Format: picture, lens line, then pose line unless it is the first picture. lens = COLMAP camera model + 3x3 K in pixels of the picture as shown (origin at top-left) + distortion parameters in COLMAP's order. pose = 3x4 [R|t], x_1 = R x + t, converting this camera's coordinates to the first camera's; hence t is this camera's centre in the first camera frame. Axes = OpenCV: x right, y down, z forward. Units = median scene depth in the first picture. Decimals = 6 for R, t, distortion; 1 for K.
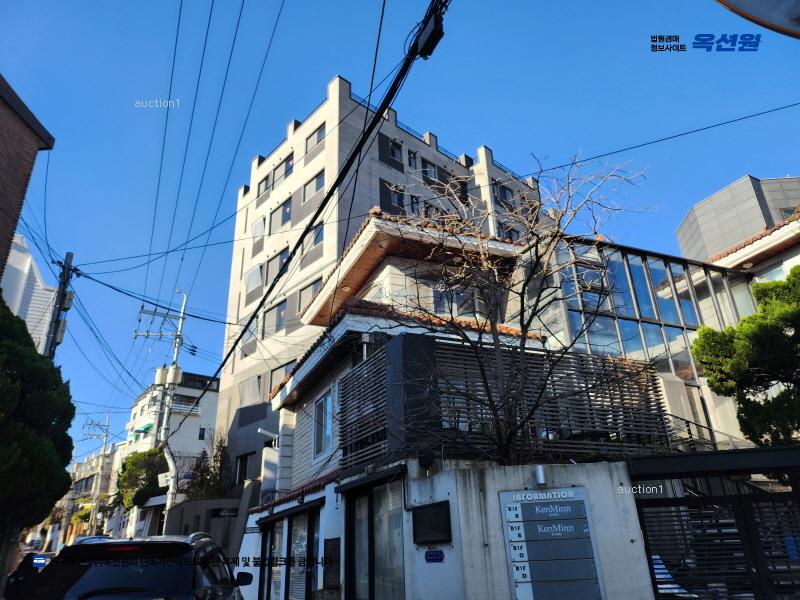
lens RADIAL K [[563.0, 0, 393.5], [0, 563.0, 300.3], [0, 0, 1]] dist [0.074496, -0.076388]
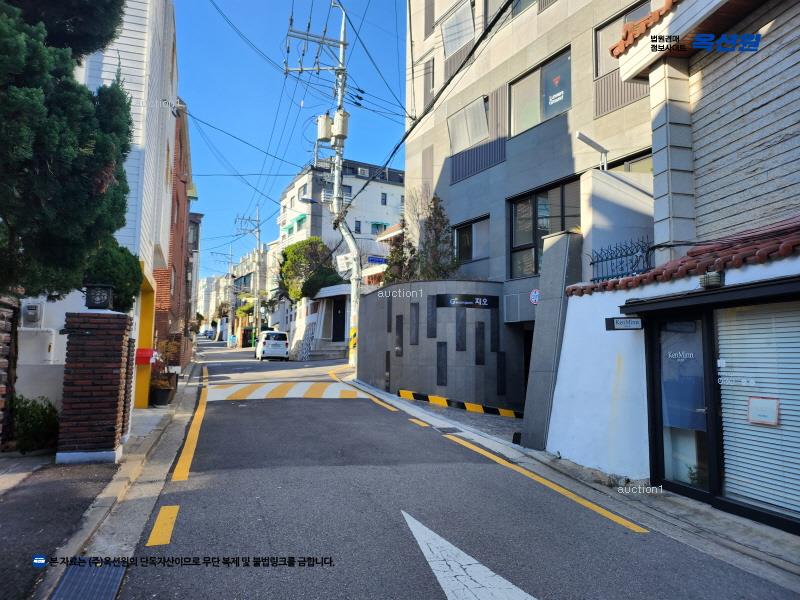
lens RADIAL K [[563.0, 0, 393.5], [0, 563.0, 300.3], [0, 0, 1]] dist [0.074496, -0.076388]
pose [[0.977297, 0.026176, -0.210250, -0.164459], [0.042216, 0.948384, 0.314302, 0.118897], [0.207625, -0.316042, 0.925748, 0.279657]]
